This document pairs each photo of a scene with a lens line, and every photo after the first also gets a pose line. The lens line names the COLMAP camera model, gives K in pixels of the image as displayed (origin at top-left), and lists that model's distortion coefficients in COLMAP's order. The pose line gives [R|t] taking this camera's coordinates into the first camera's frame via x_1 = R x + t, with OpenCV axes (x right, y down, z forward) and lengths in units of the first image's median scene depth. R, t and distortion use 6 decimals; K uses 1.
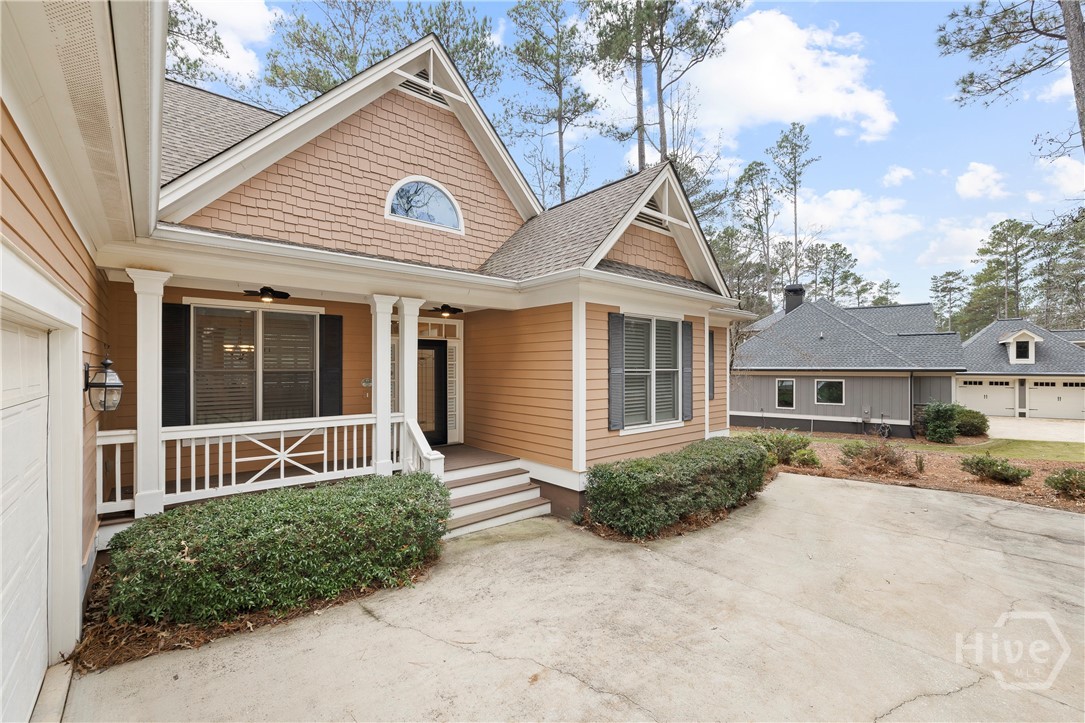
lens RADIAL K [[454.8, 0, 542.5], [0, 454.8, 361.5], [0, 0, 1]] dist [-0.000749, -0.000187]
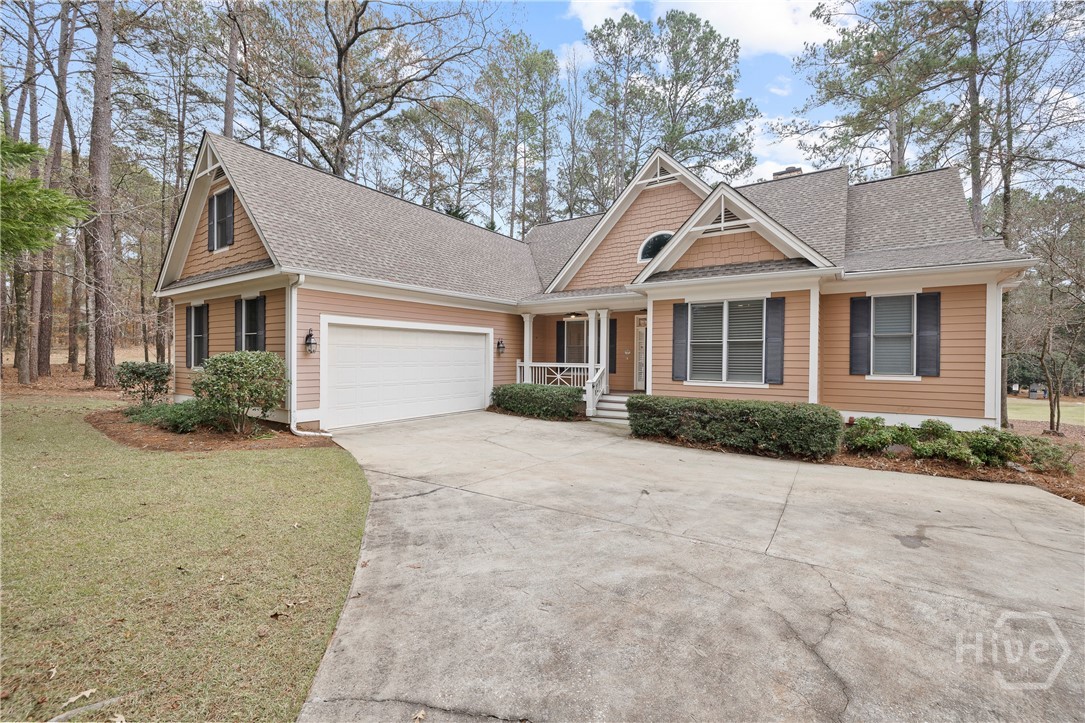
lens RADIAL K [[460.8, 0, 539.3], [0, 460.8, 350.7], [0, 0, 1]] dist [-0.001422, -0.000222]
pose [[0.251141, -0.012381, -0.967871, 1.471786], [0.003916, 0.999923, -0.011775, 0.064805], [0.967943, -0.000833, 0.251170, 0.154533]]
